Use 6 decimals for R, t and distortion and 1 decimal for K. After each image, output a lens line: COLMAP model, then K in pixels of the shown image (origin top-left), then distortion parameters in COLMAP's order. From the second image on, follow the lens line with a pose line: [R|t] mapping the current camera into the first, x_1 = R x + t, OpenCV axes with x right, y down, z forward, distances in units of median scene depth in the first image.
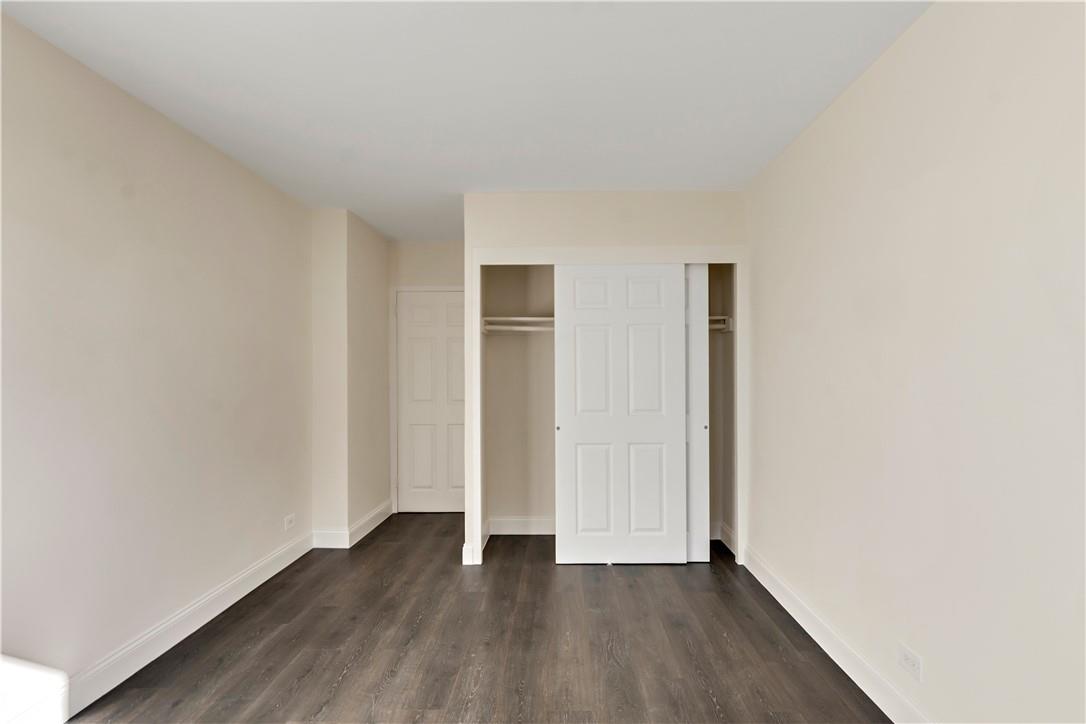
lens RADIAL K [[579.8, 0, 543.8], [0, 579.8, 358.5], [0, 0, 1]] dist [0.014483, -0.005817]
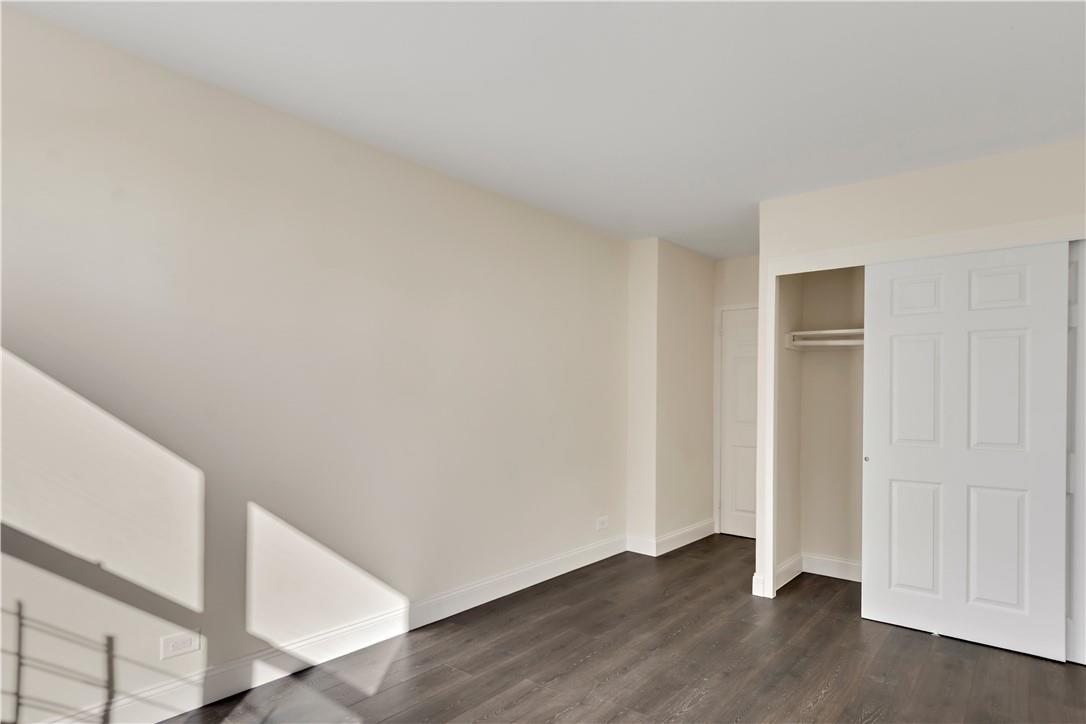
lens RADIAL K [[579.8, 0, 546.2], [0, 579.8, 385.4], [0, 0, 1]] dist [0.014483, -0.005817]
pose [[0.796471, 0.002647, -0.604671, 0.172897], [0.002034, 0.999973, 0.007055, 0.006358], [0.604673, -0.006849, 0.796444, 0.043227]]
